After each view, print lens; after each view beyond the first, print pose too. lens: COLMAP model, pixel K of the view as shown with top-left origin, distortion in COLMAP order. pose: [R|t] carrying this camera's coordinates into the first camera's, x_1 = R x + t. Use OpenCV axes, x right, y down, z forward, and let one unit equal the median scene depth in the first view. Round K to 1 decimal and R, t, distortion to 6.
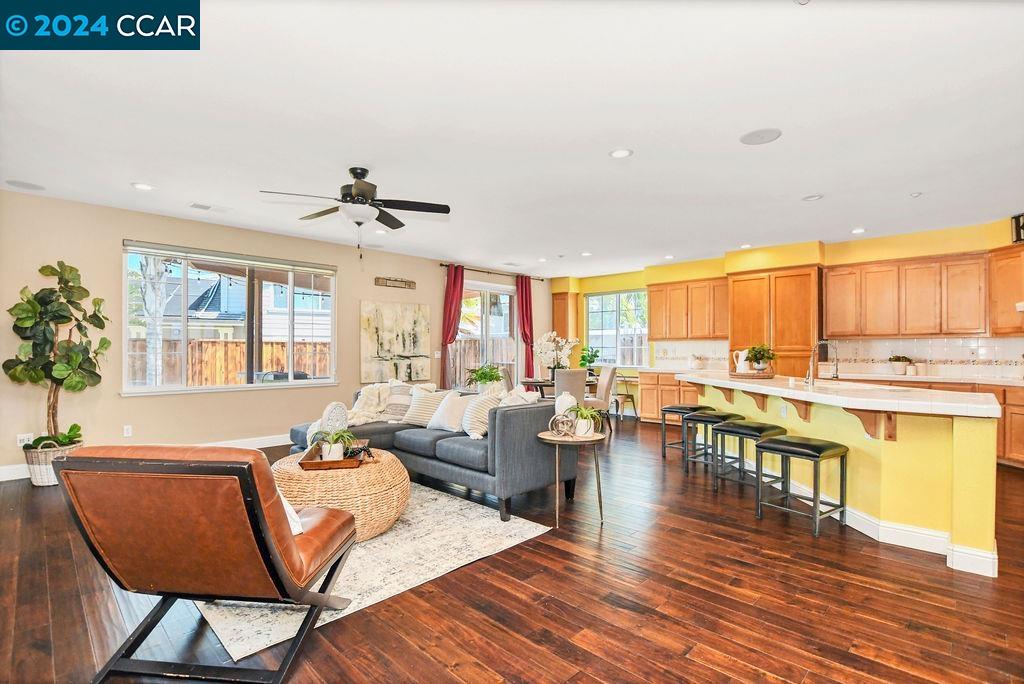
lens RADIAL K [[491.7, 0, 512.0], [0, 491.7, 342.0], [0, 0, 1]] dist [-0.021086, -0.000252]
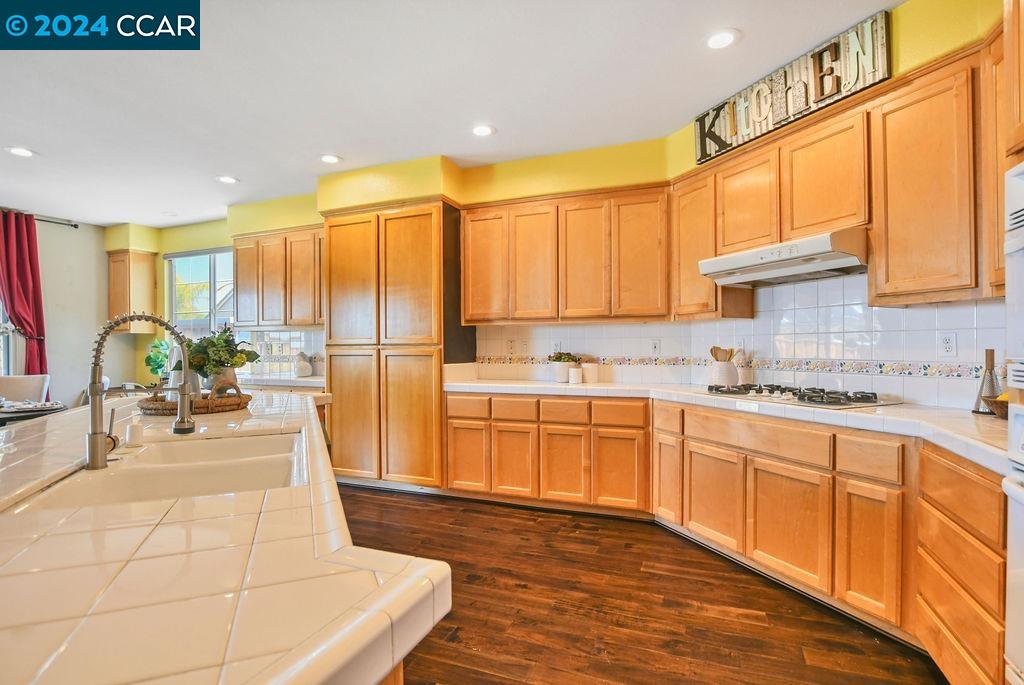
lens RADIAL K [[485.6, 0, 527.6], [0, 485.6, 348.5], [0, 0, 1]] dist [-0.003663, -0.018796]
pose [[0.923505, -0.009693, 0.383463, 0.433566], [0.001736, 0.999776, 0.021092, 0.008545], [-0.383581, -0.018813, 0.923315, 0.366402]]
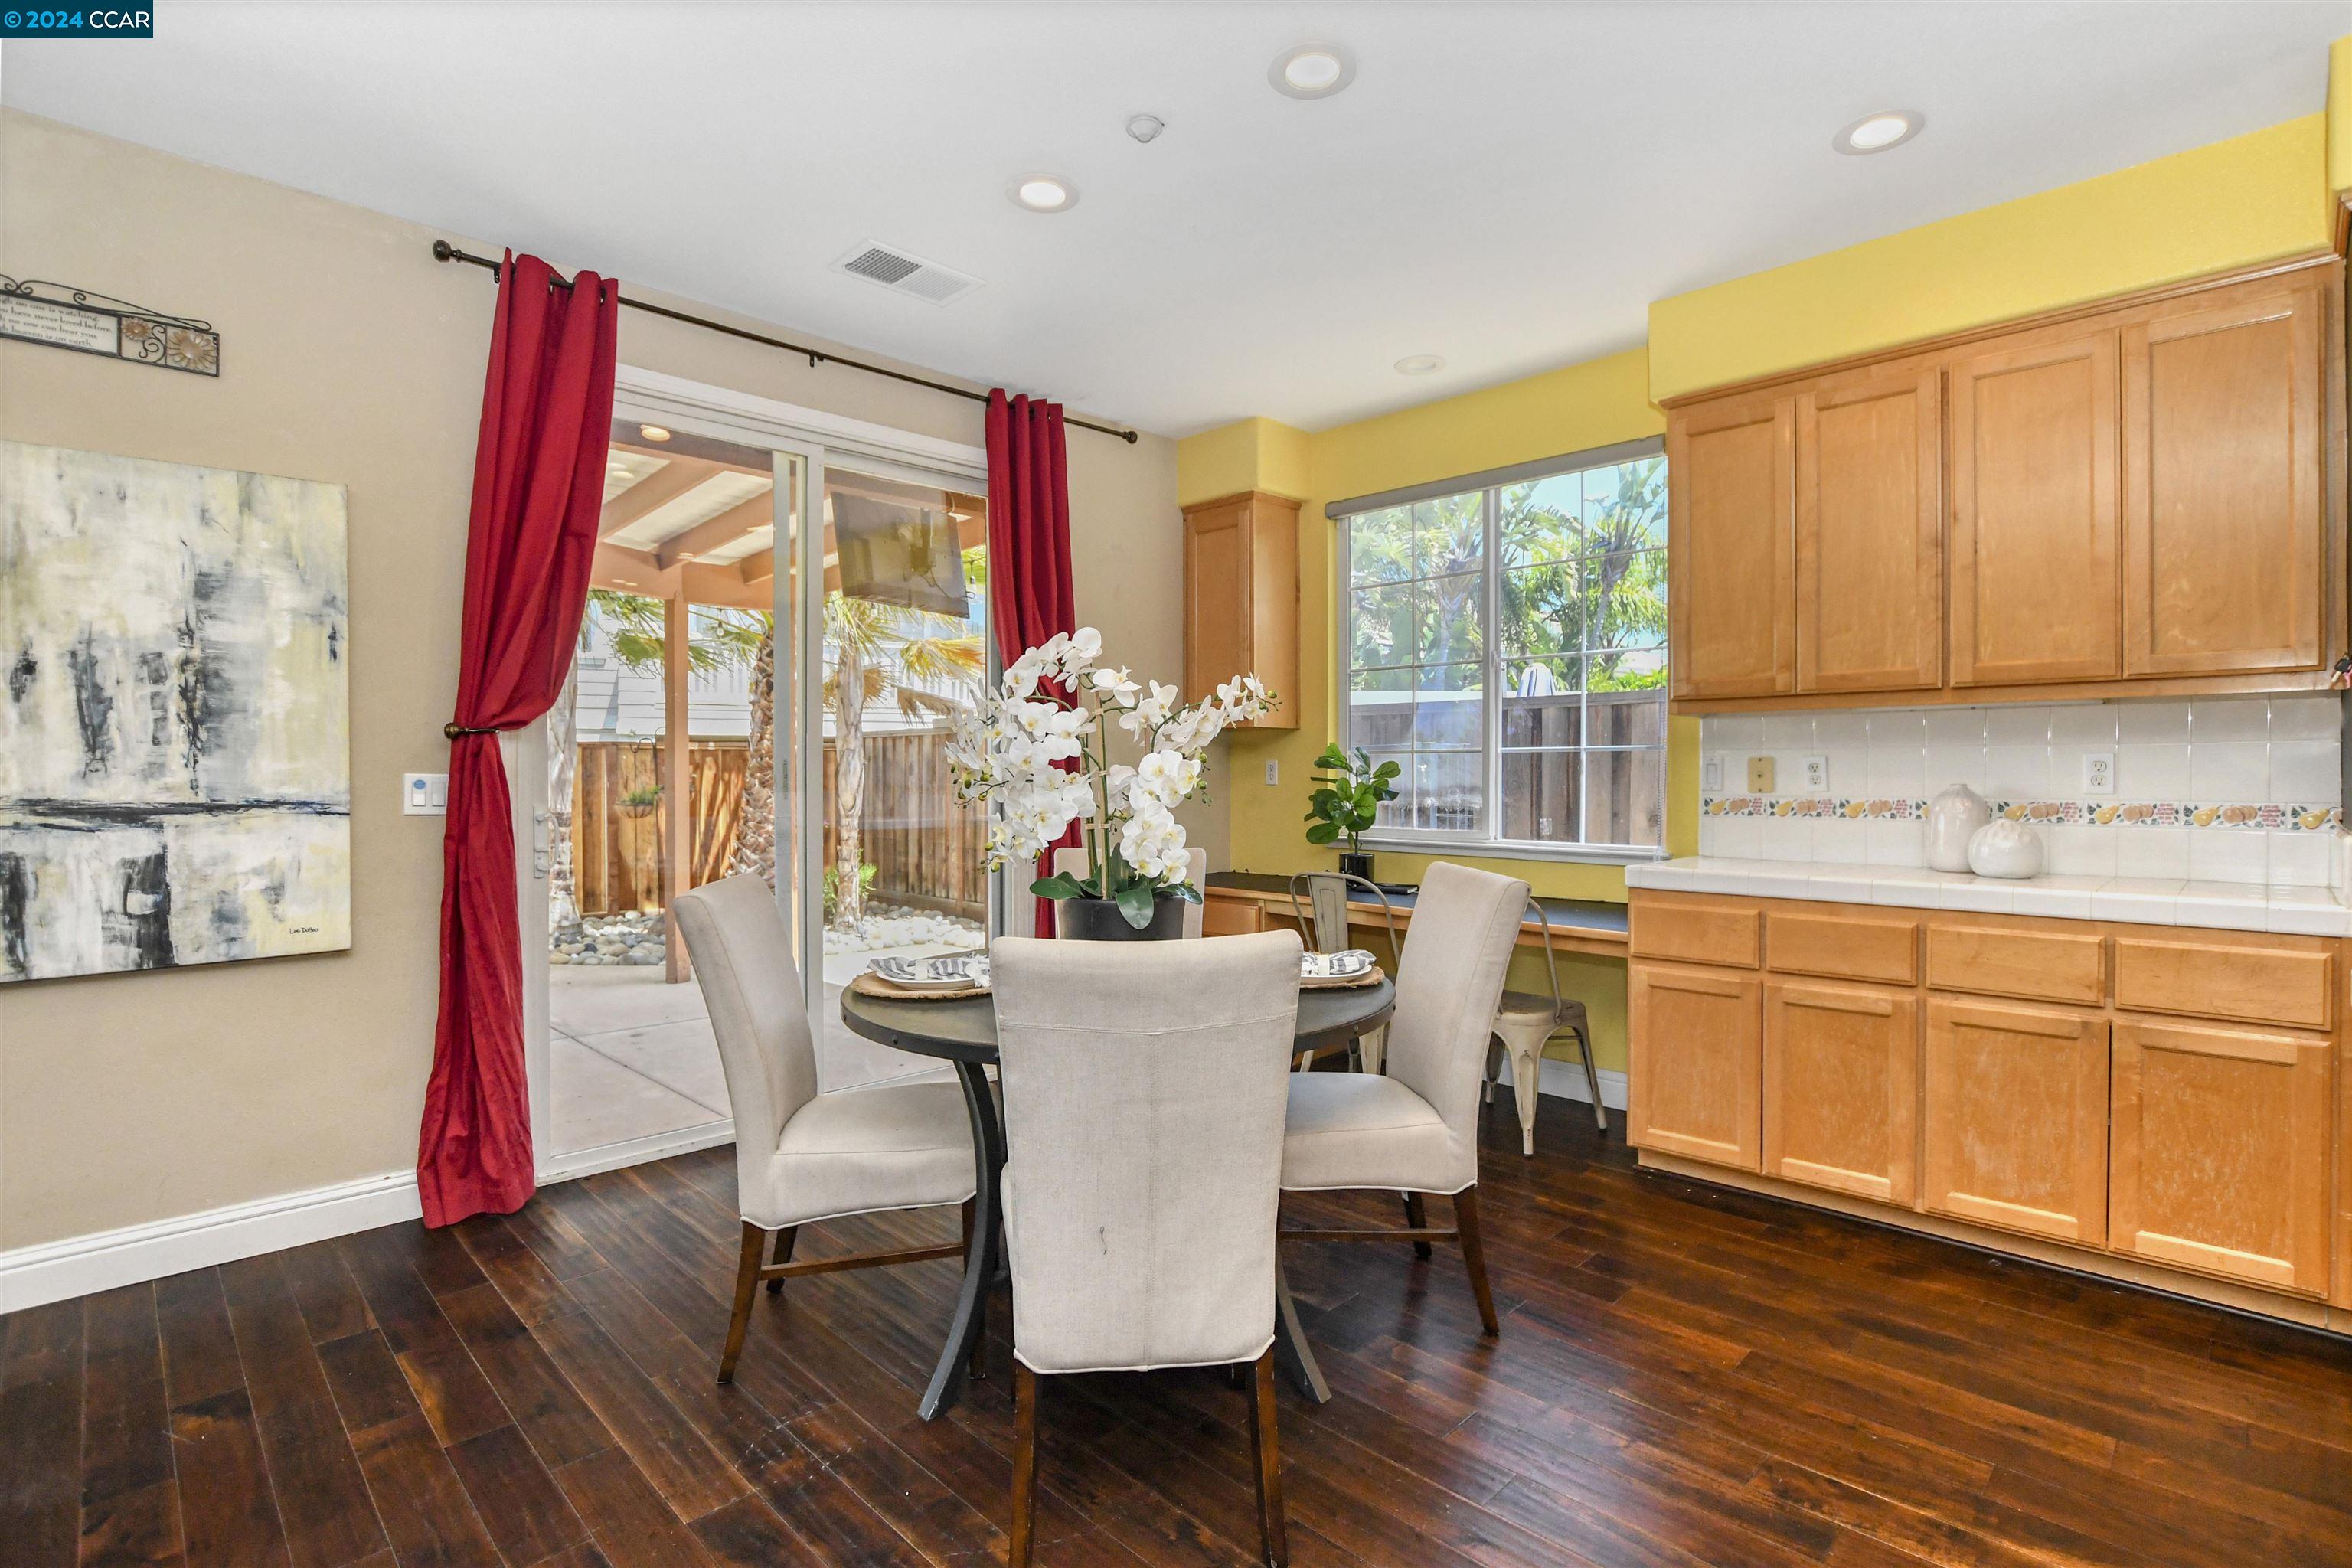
lens RADIAL K [[1129.4, 0, 1176.0], [0, 1129.4, 784.0], [0, 0, 1]] dist [-0.021086, -0.000252]
pose [[0.999874, -0.004736, -0.015176, 0.114198], [0.005153, 0.999608, 0.027508, 0.013915], [0.015039, -0.027583, 0.999506, 0.657652]]
